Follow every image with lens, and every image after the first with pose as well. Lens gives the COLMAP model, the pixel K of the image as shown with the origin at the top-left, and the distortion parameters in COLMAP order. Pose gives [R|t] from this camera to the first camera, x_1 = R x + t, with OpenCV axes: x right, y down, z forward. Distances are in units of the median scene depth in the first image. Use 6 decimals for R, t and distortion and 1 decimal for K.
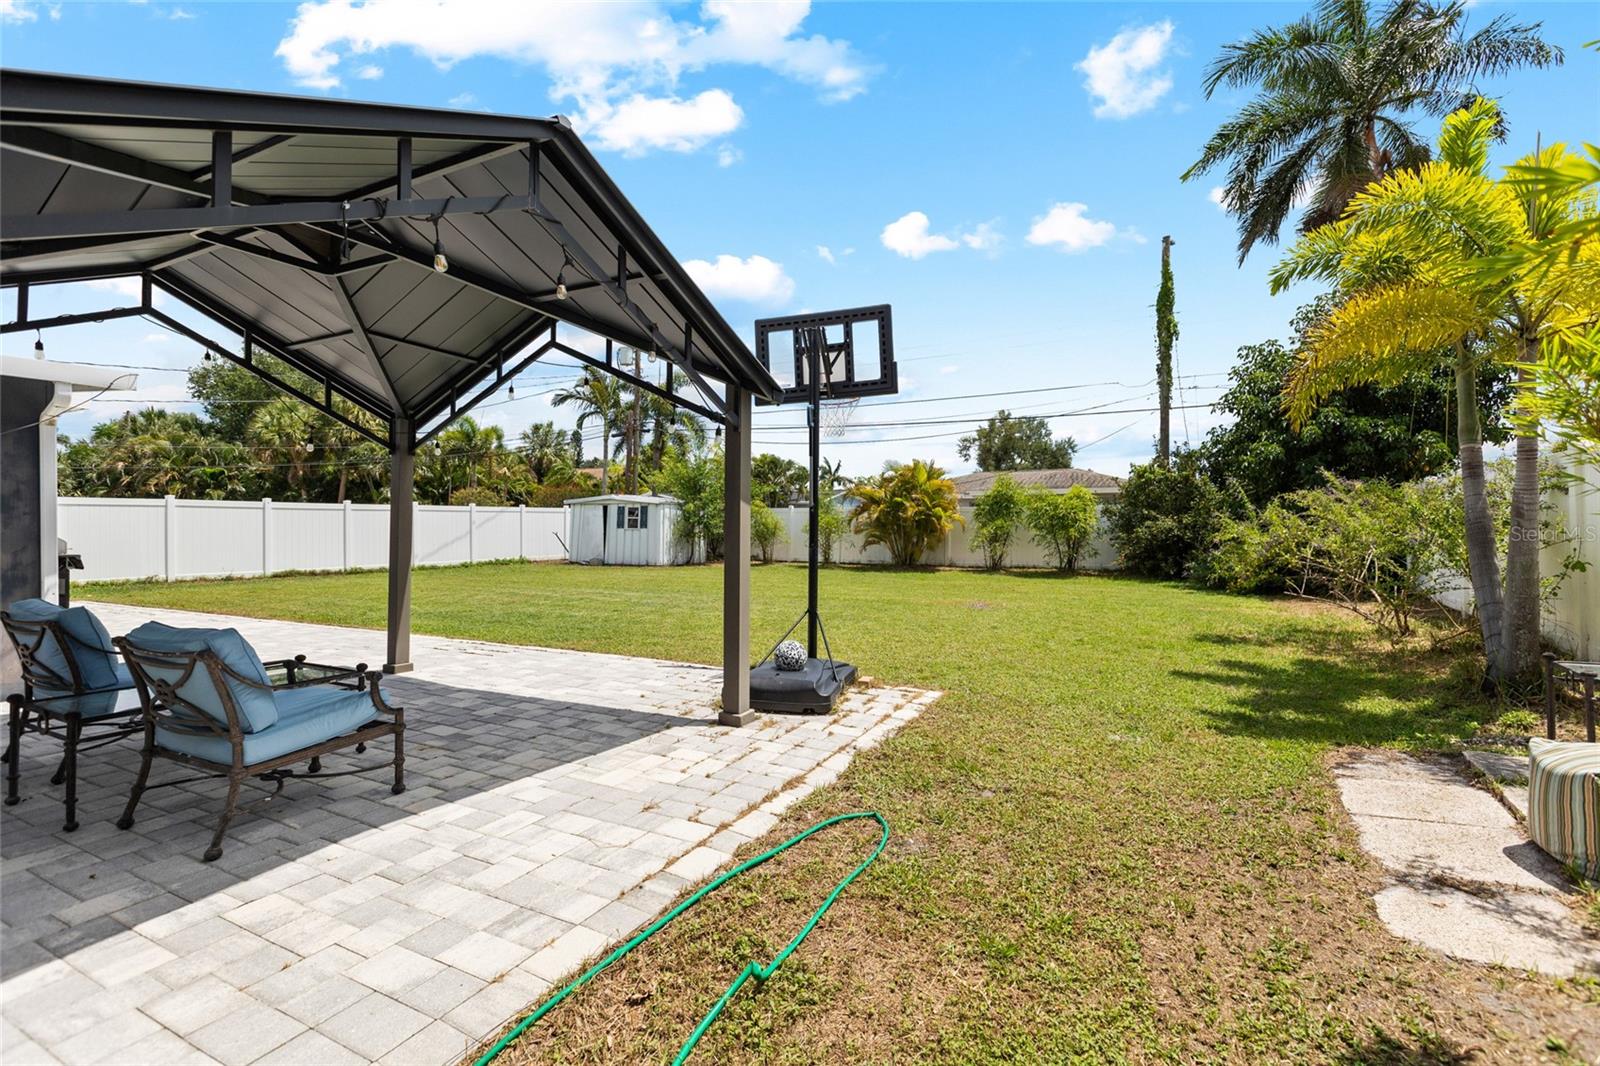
lens RADIAL K [[719.3, 0, 809.4], [0, 719.3, 534.9], [0, 0, 1]] dist [0.005593, -0.001191]
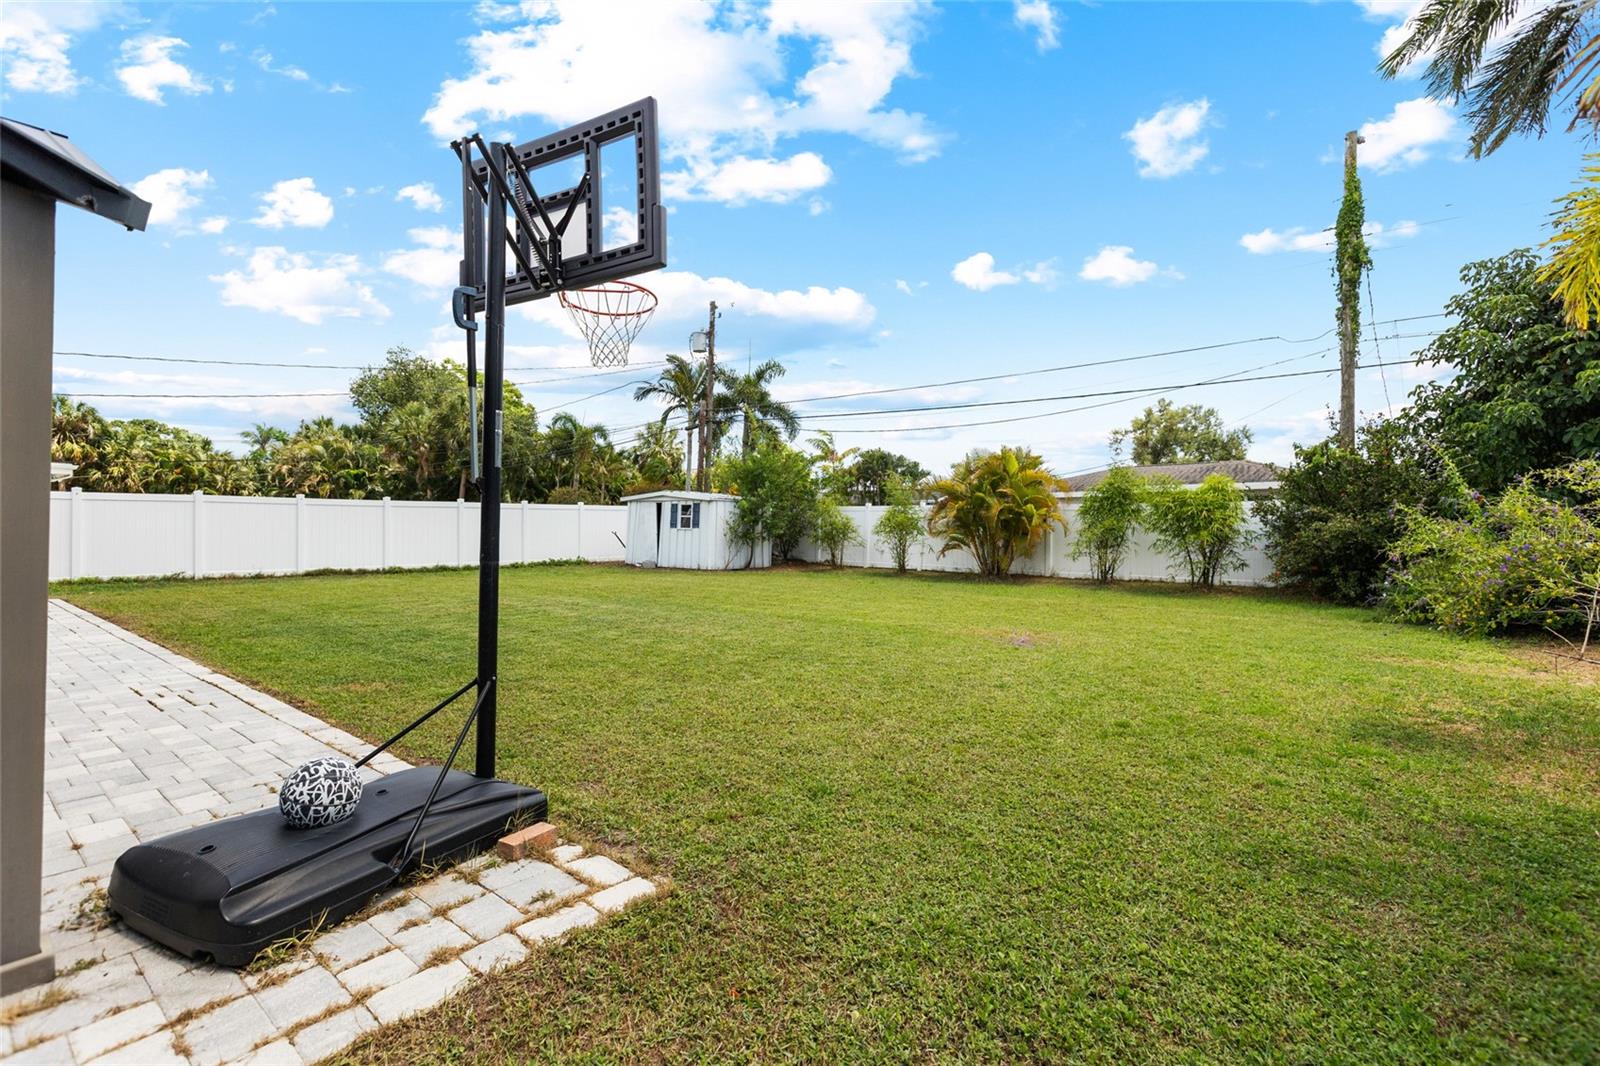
lens RADIAL K [[719.3, 0, 821.5], [0, 719.3, 528.8], [0, 0, 1]] dist [0.005593, -0.001191]
pose [[0.979524, 0.006942, -0.201208, 0.112589], [-0.009077, 0.999912, -0.009689, -0.000965], [0.201123, 0.011317, 0.979501, 0.170349]]
